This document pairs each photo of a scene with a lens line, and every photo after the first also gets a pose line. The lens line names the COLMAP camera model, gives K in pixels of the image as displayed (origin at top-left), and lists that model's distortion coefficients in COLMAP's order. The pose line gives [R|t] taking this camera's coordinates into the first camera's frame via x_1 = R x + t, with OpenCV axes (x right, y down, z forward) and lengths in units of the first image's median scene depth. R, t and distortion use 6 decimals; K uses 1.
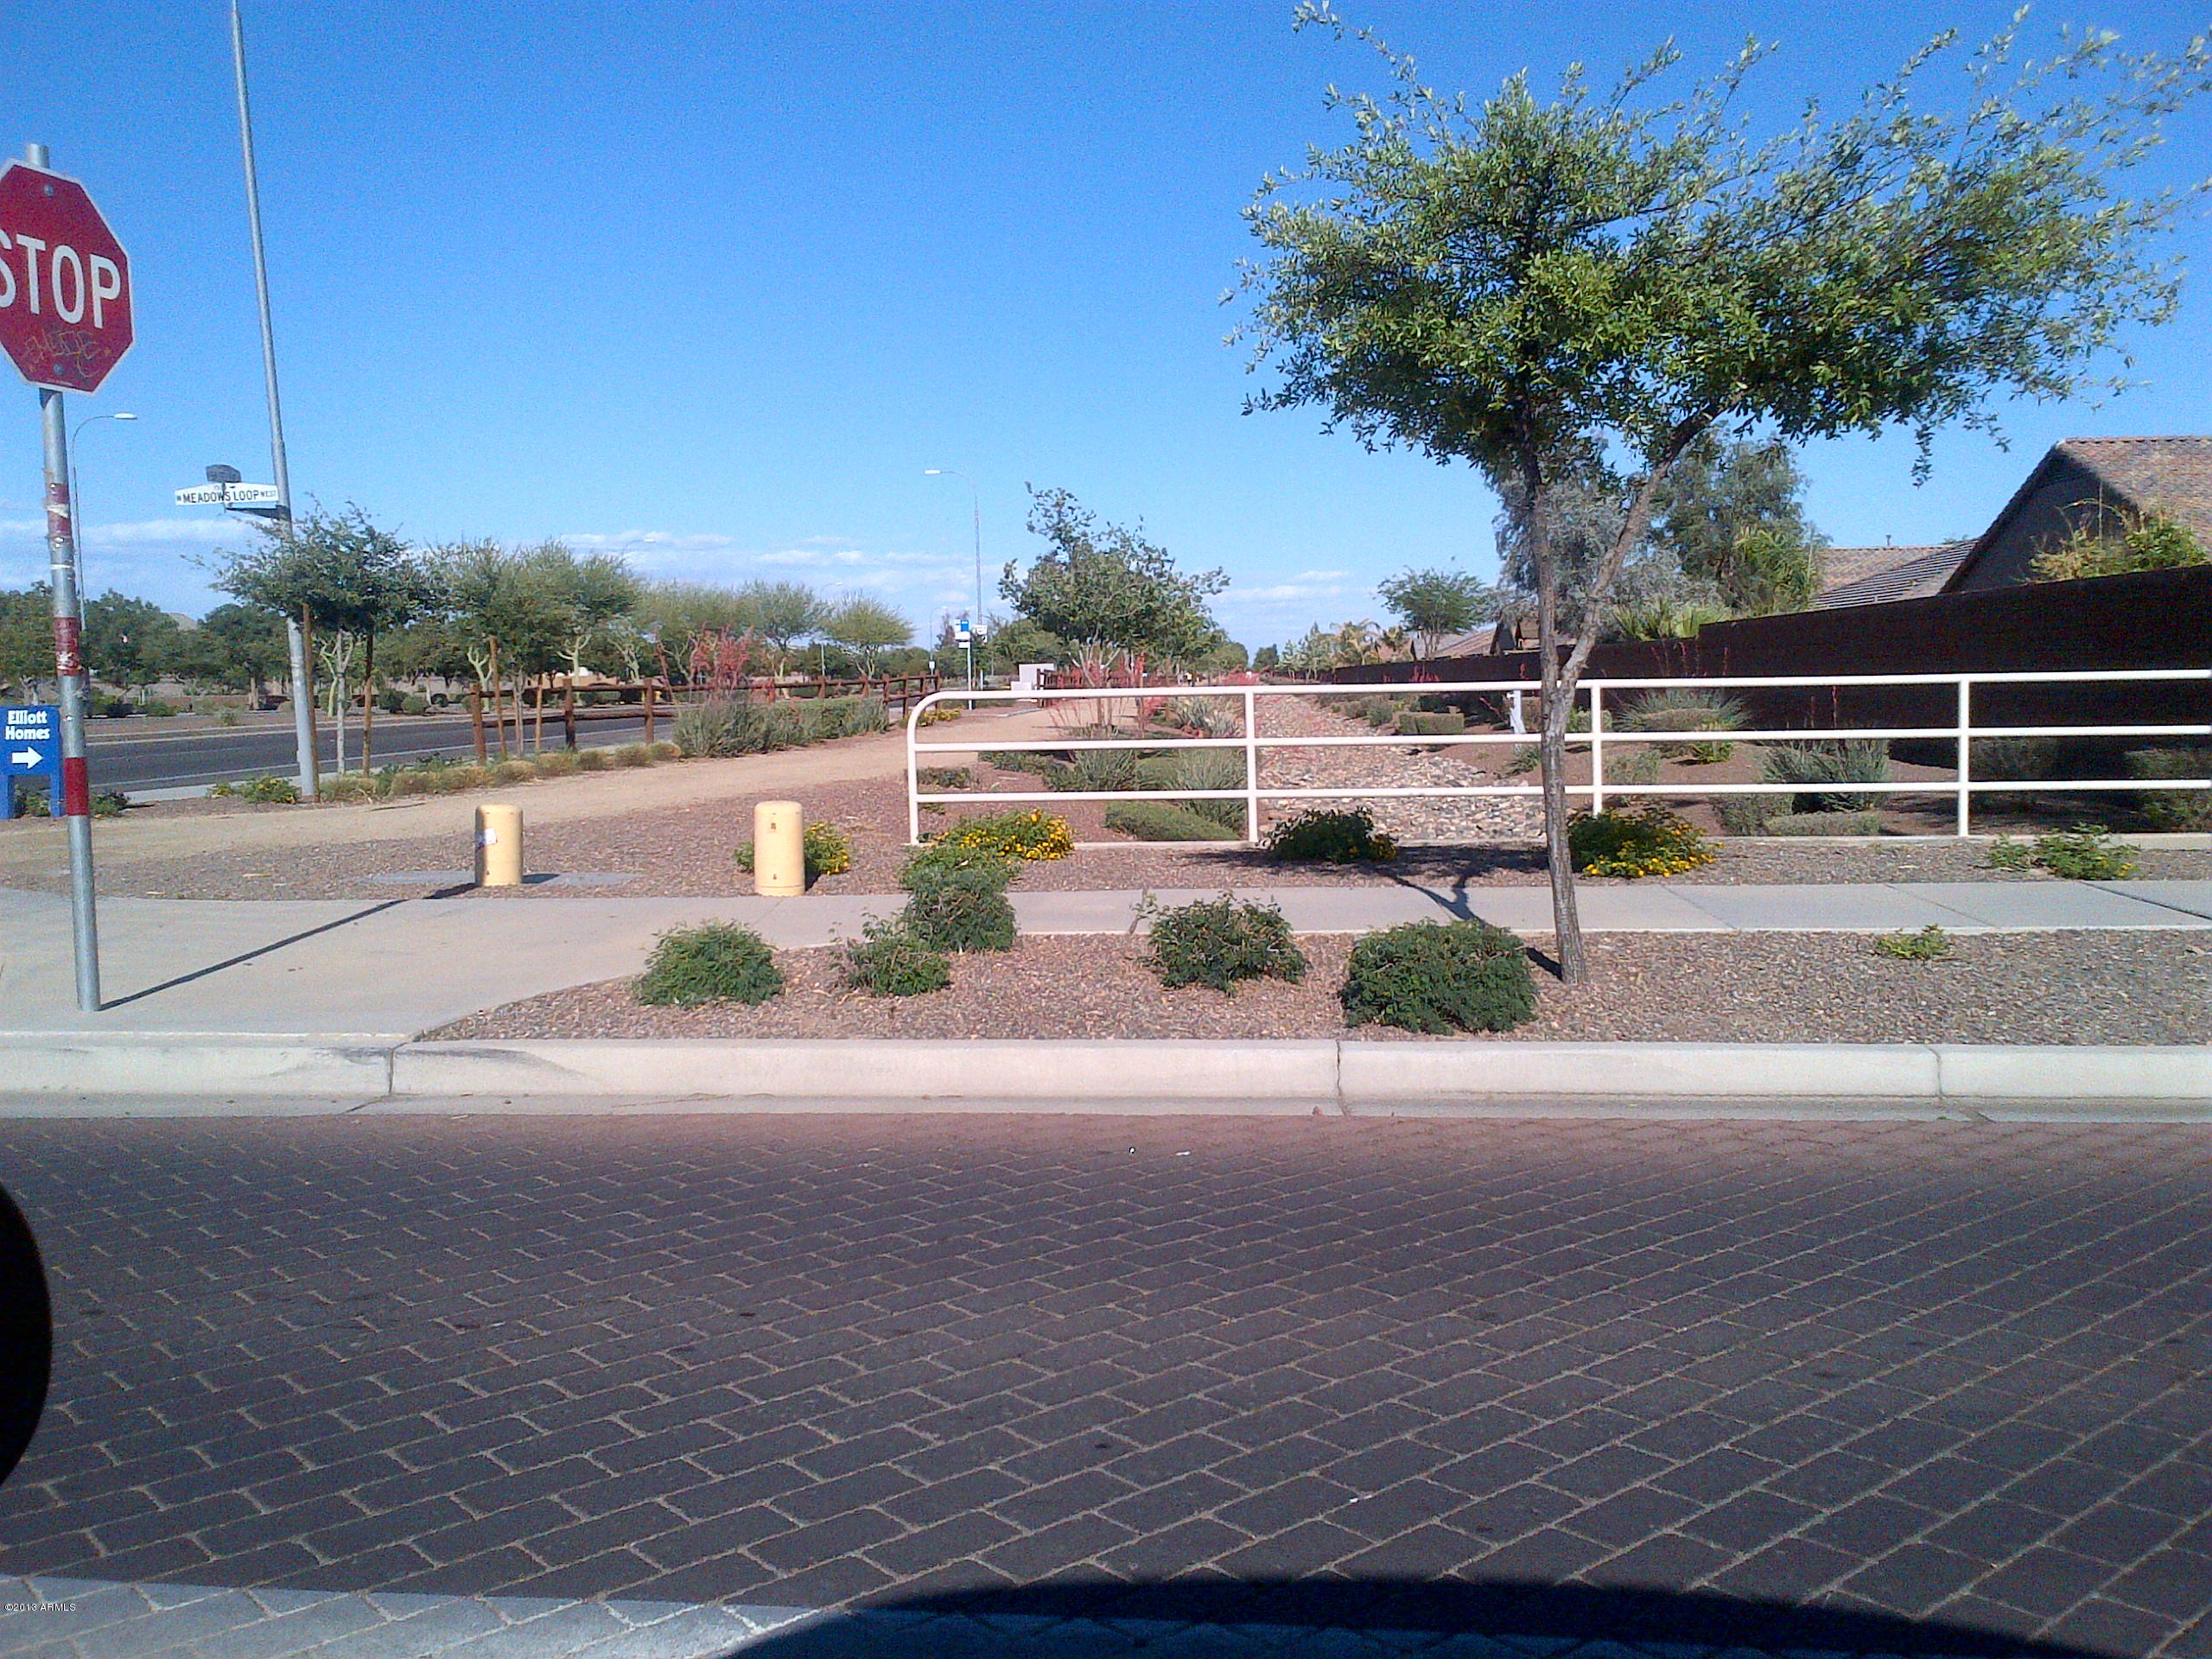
lens RADIAL K [[1716.8, 0, 1104.3], [0, 1716.8, 788.3], [0, 0, 1]] dist [-0.045830, 0.134189]
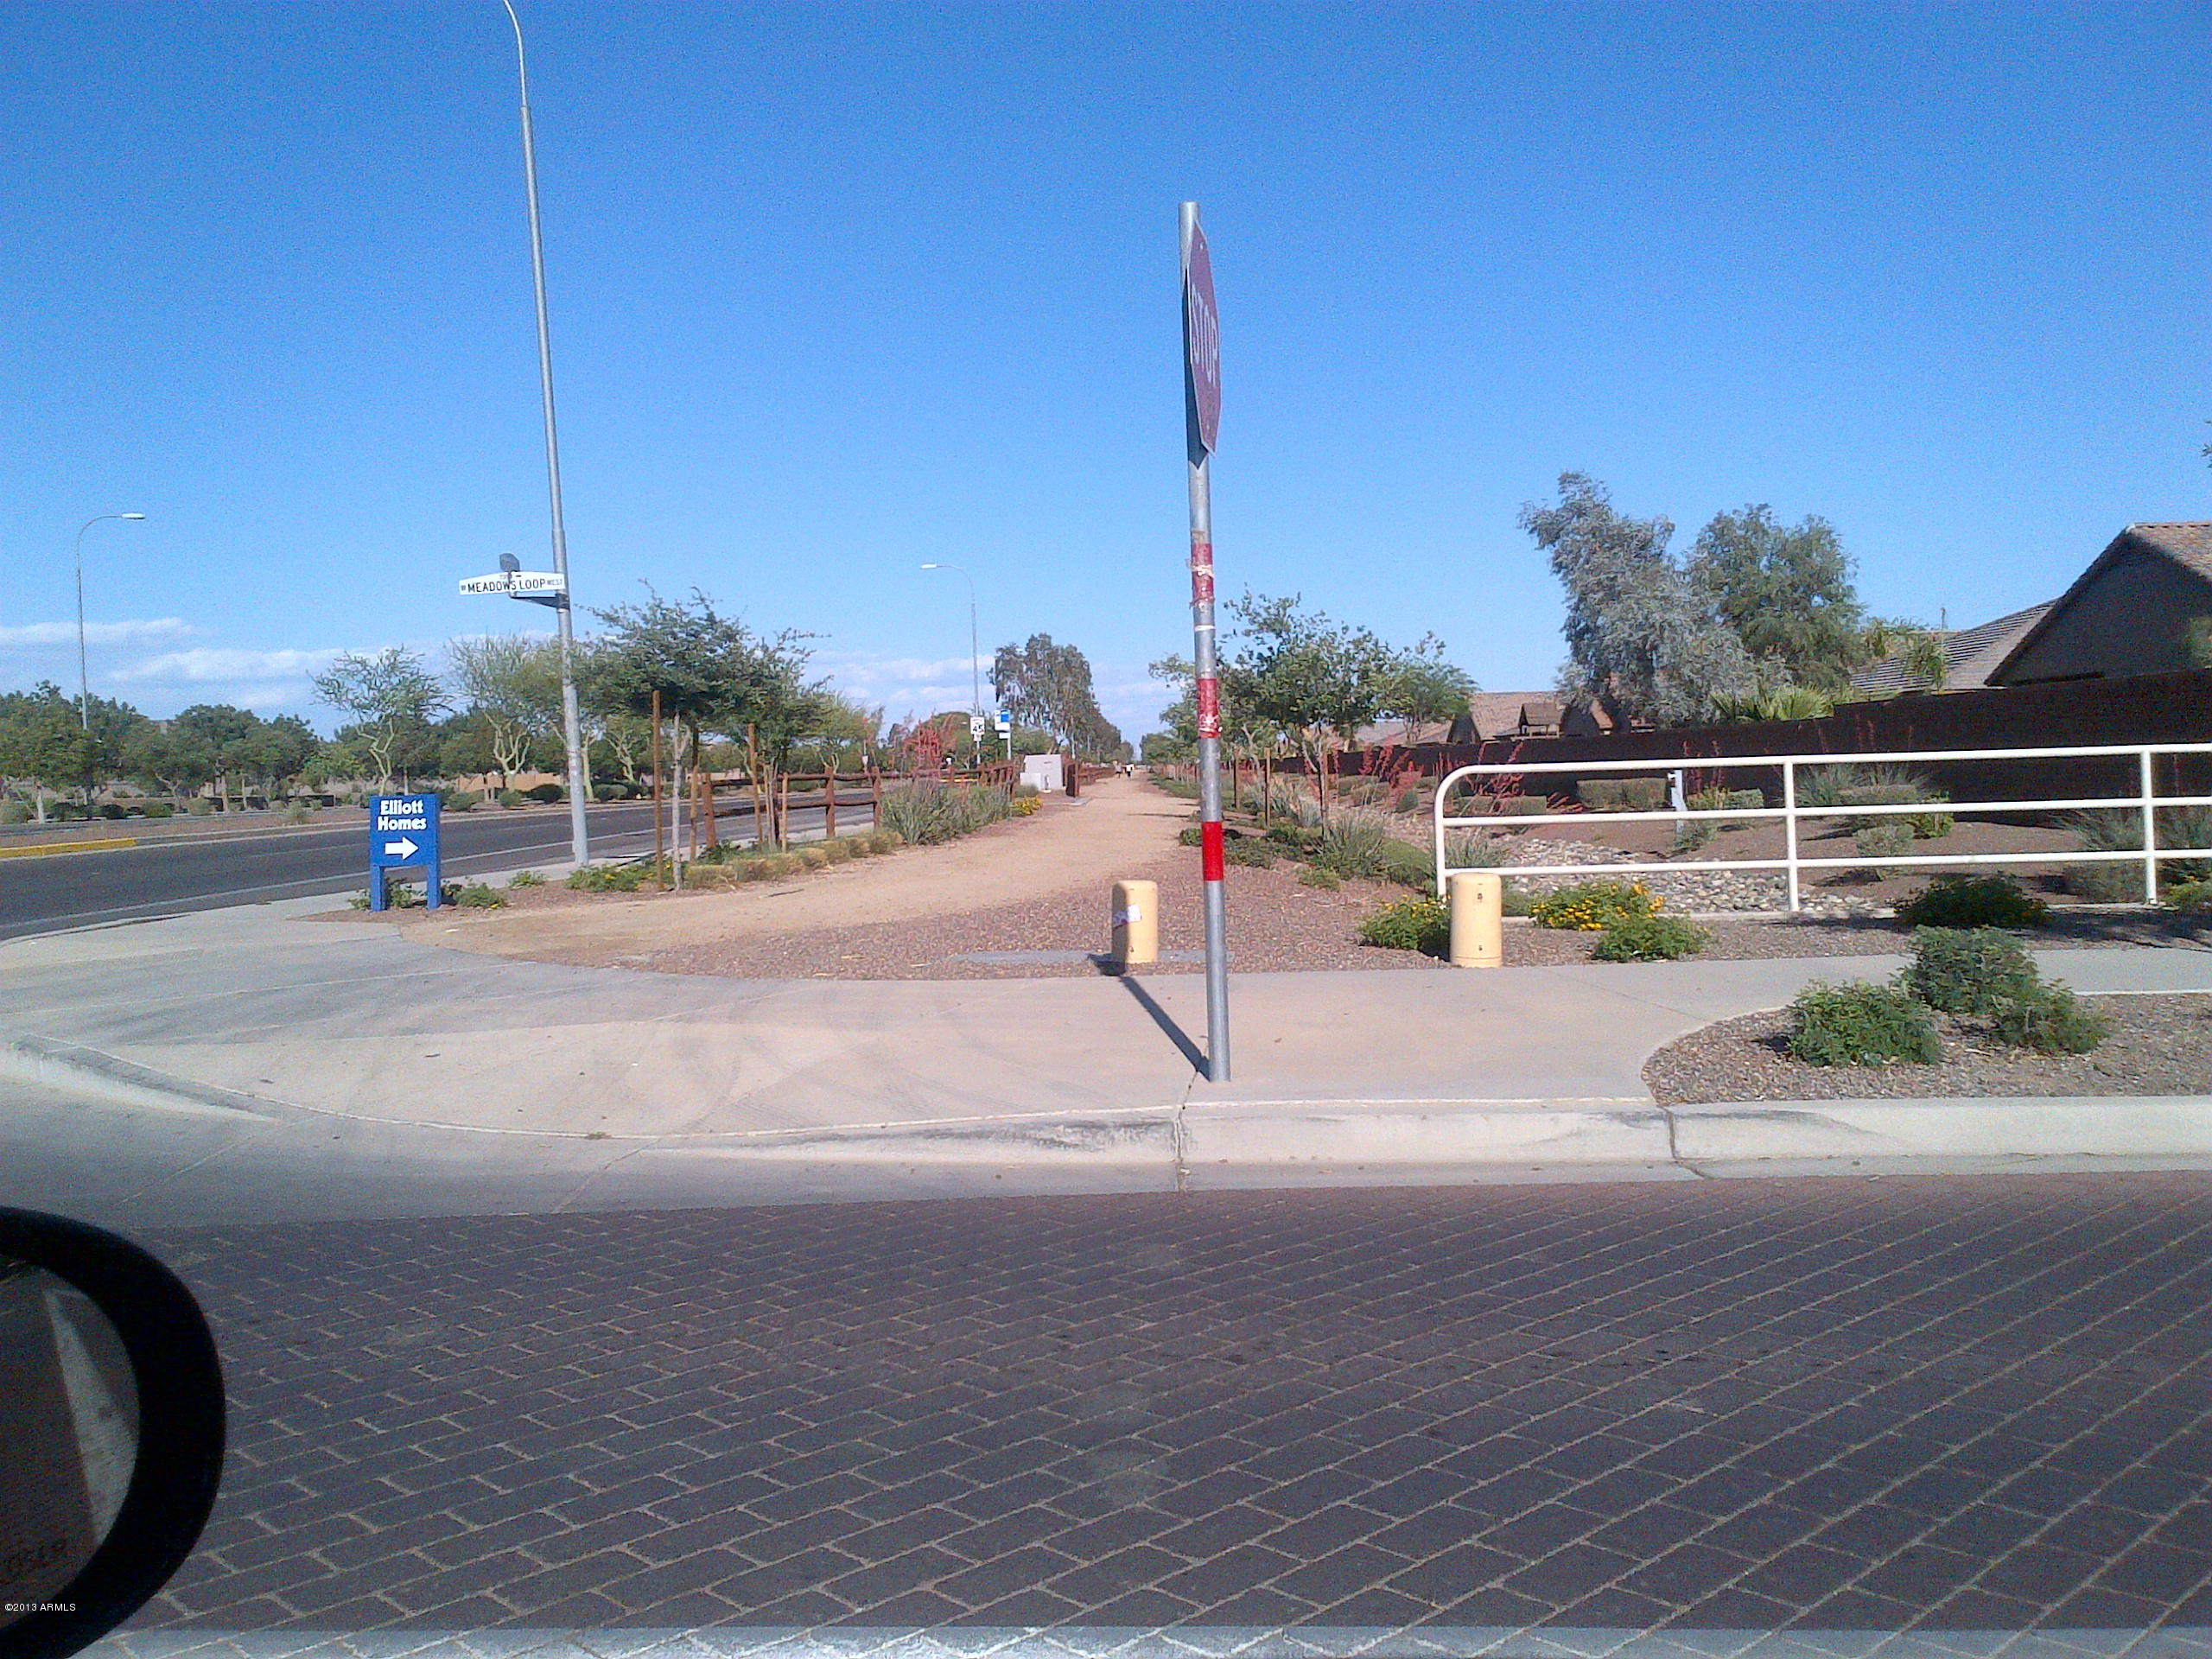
lens RADIAL K [[1671.3, 0, 1086.9], [0, 1671.3, 862.6], [0, 0, 1]] dist [0.015093, -0.003687]
pose [[0.999101, -0.014403, 0.039877, -0.224503], [0.014753, 0.999855, -0.008508, 0.003821], [-0.039749, 0.009089, 0.999168, 0.016998]]
